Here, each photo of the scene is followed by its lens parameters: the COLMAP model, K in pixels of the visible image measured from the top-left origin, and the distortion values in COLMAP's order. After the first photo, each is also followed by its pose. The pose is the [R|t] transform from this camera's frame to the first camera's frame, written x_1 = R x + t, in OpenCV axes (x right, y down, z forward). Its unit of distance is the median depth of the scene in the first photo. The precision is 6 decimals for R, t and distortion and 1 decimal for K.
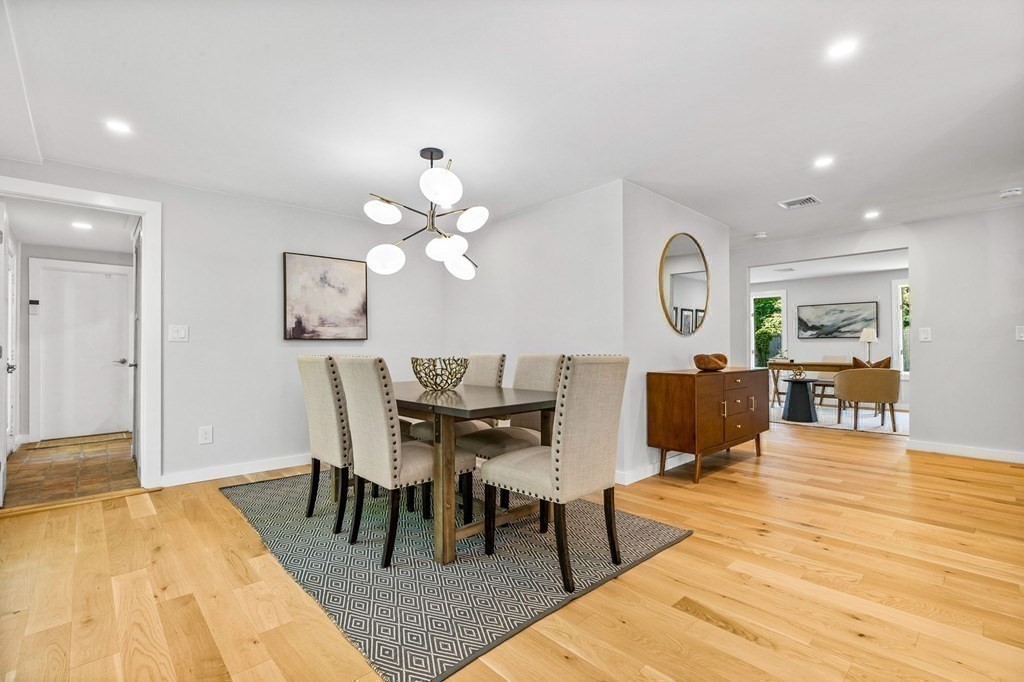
lens RADIAL K [[463.7, 0, 507.3], [0, 463.7, 342.0], [0, 0, 1]] dist [-0.003068, 0.000677]
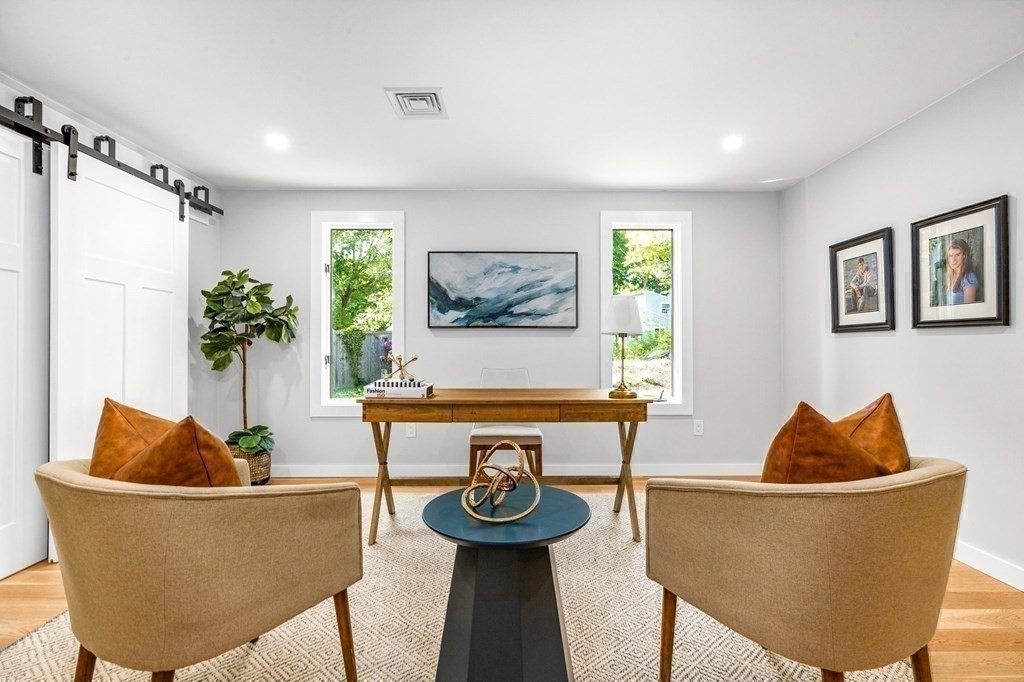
lens RADIAL K [[463.7, 0, 507.3], [0, 463.7, 342.0], [0, 0, 1]] dist [-0.003068, 0.000677]
pose [[0.681571, 0.014888, 0.731601, 0.860311], [-0.013486, 0.999879, -0.007783, 0.017516], [-0.731628, -0.004562, 0.681689, 1.539695]]
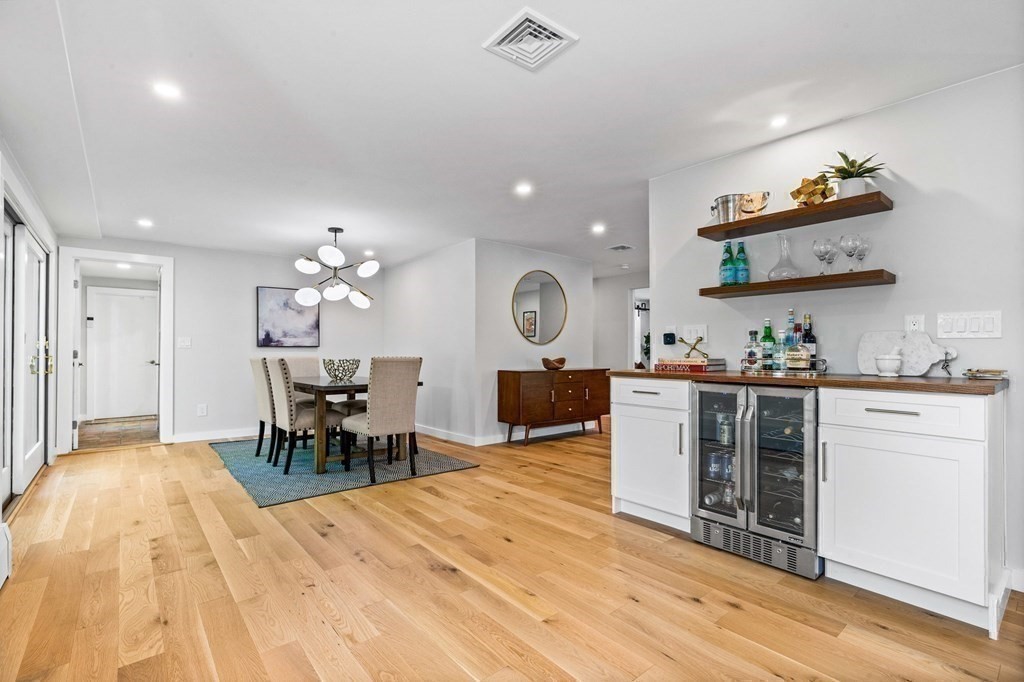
lens RADIAL K [[471.4, 0, 507.5], [0, 471.4, 345.6], [0, 0, 1]] dist [-0.002002, -0.000361]
pose [[0.998440, 0.001692, -0.055813, 0.411276], [-0.001818, 0.999996, -0.002213, -0.007283], [0.055809, 0.002311, 0.998439, -0.458601]]
